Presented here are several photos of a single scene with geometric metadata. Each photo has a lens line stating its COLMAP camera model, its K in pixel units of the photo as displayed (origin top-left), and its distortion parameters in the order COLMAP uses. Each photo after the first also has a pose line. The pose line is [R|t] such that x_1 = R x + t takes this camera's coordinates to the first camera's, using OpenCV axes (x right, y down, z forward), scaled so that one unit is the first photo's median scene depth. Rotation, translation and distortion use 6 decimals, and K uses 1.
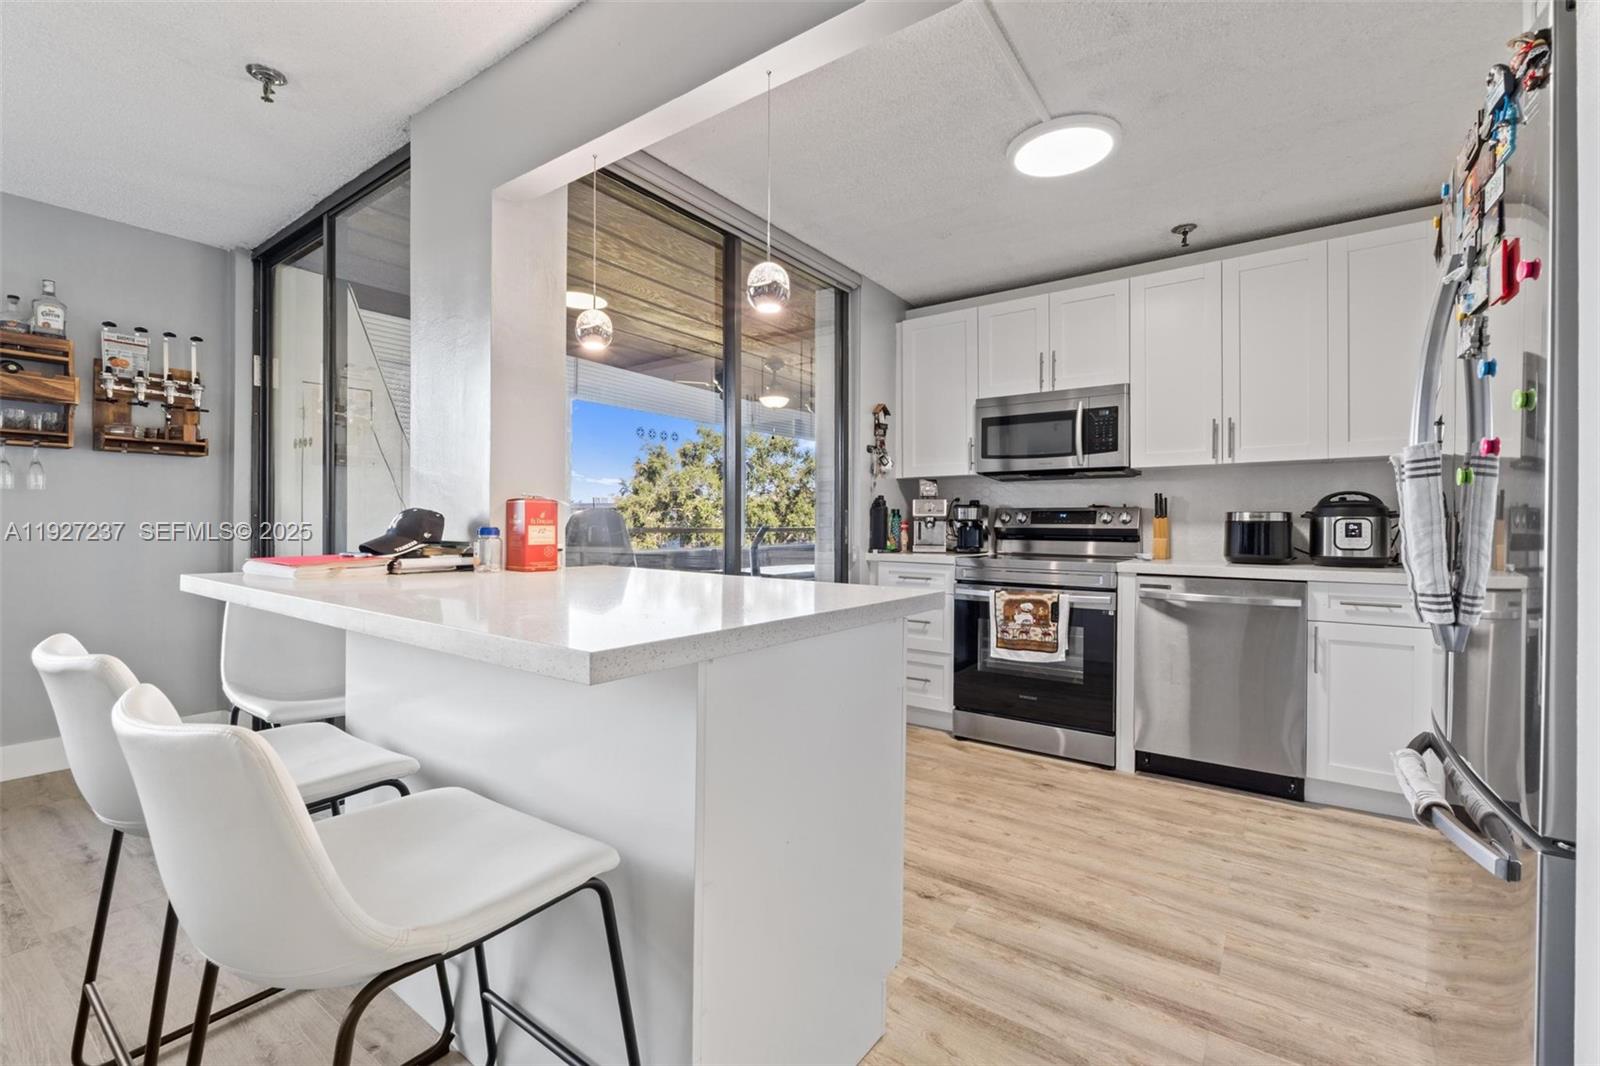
lens RADIAL K [[686.6, 0, 810.8], [0, 686.6, 525.5], [0, 0, 1]] dist [-0.002308, -0.000914]
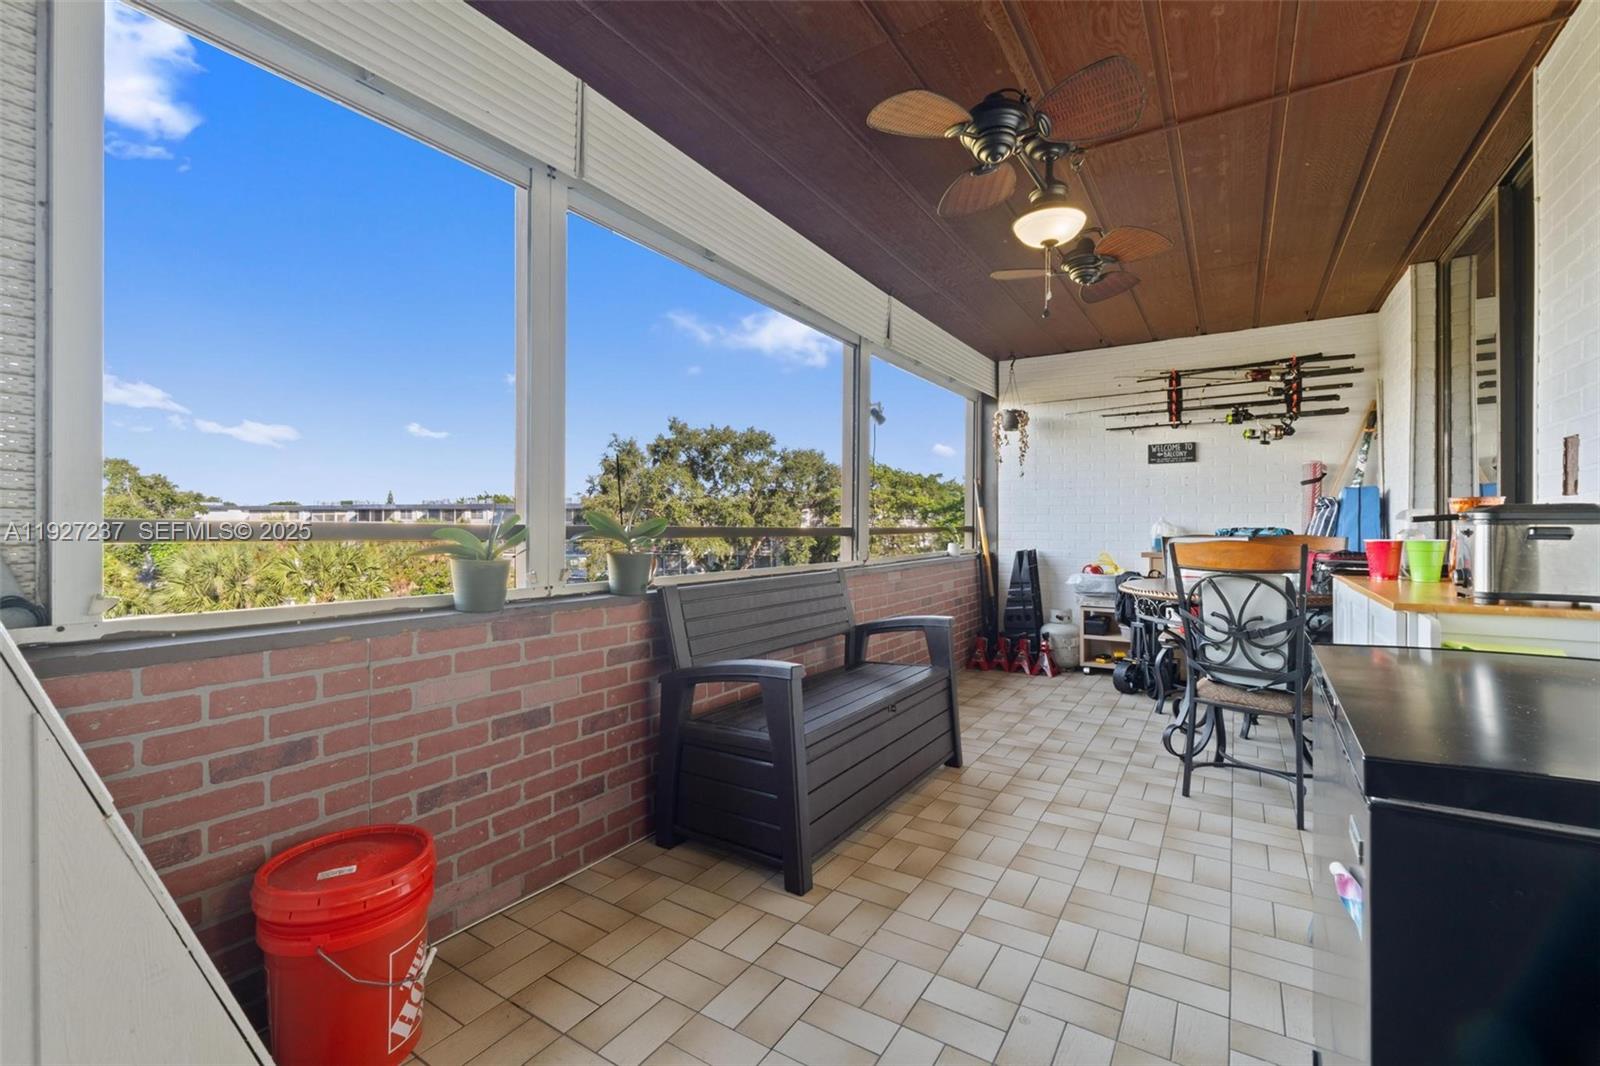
lens RADIAL K [[686.6, 0, 819.3], [0, 686.6, 529.0], [0, 0, 1]] dist [-0.002308, -0.000914]
pose [[0.998390, -0.001264, 0.056714, -0.383913], [0.001011, 0.999989, 0.004500, 0.009053], [-0.056719, -0.004435, 0.998380, 1.009060]]
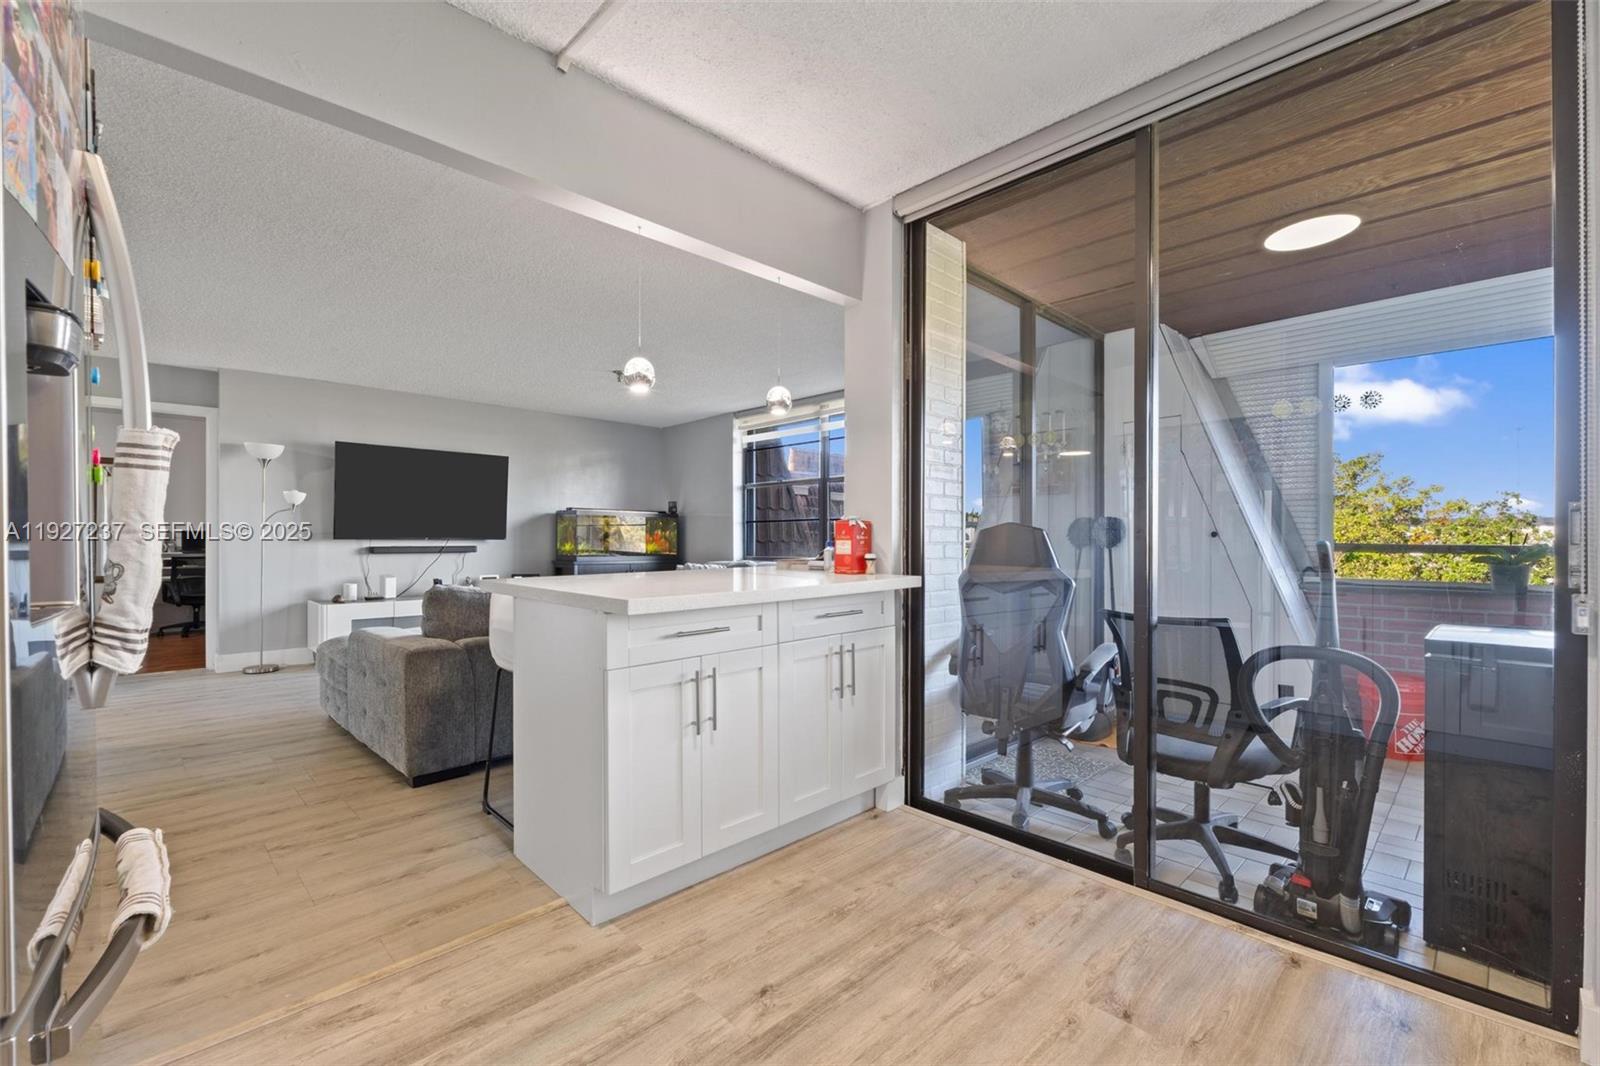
lens RADIAL K [[686.6, 0, 814.2], [0, 686.6, 553.3], [0, 0, 1]] dist [-0.002308, -0.000914]
pose [[-0.175425, 0.011759, -0.984422, 0.579074], [-0.005025, 0.999905, 0.012839, 0.004087], [0.984480, 0.007199, -0.175350, 0.722972]]
